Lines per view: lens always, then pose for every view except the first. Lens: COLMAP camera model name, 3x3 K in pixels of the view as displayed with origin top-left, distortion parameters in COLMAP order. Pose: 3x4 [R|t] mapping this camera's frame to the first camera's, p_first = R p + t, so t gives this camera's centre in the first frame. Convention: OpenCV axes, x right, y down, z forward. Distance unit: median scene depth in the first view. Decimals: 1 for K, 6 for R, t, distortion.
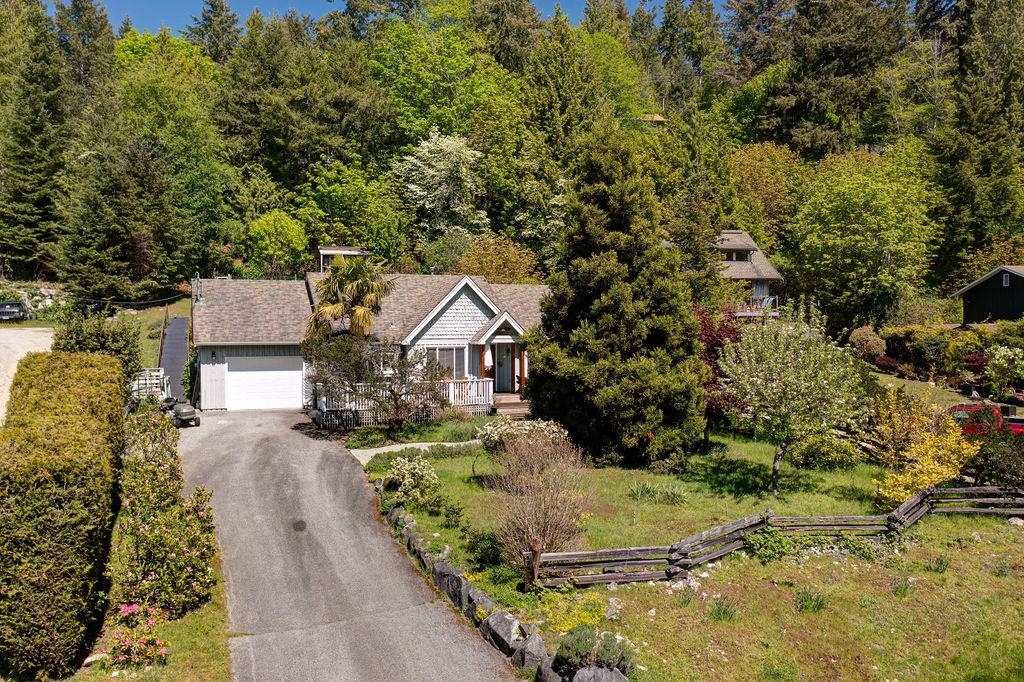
lens RADIAL K [[828.2, 0, 521.8], [0, 828.2, 340.1], [0, 0, 1]] dist [0.004030, 0.006337]
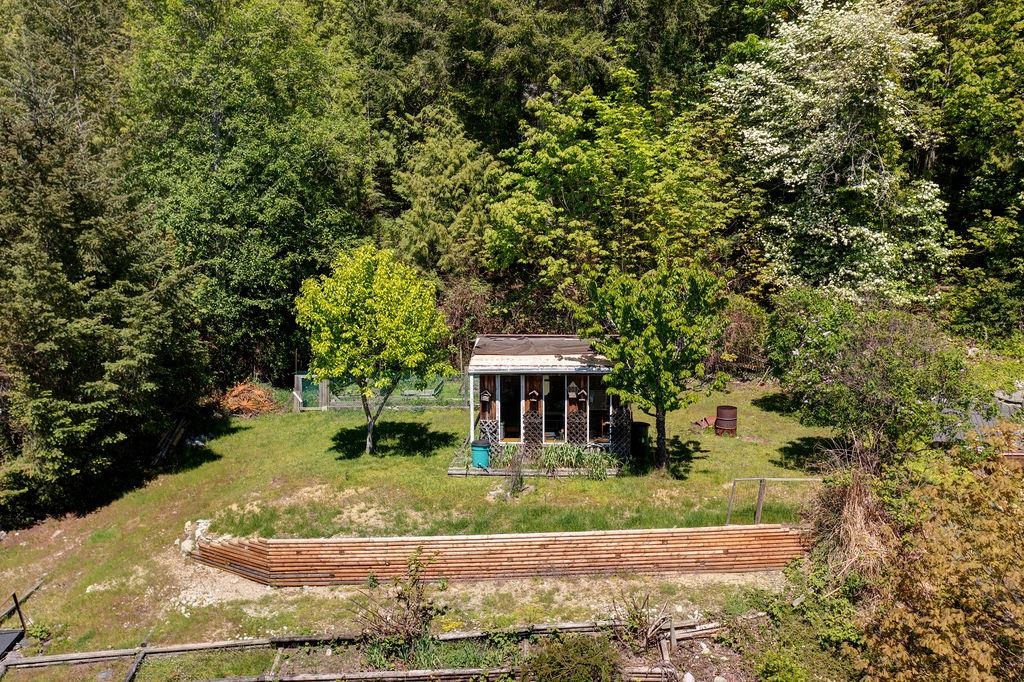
lens RADIAL K [[828.2, 0, 513.8], [0, 828.2, 343.4], [0, 0, 1]] dist [0.004030, 0.006337]
pose [[0.910251, 0.048059, -0.411259, -0.085793], [-0.003721, 0.994151, 0.107938, -0.168077], [0.414040, -0.096720, 0.905105, 0.743066]]
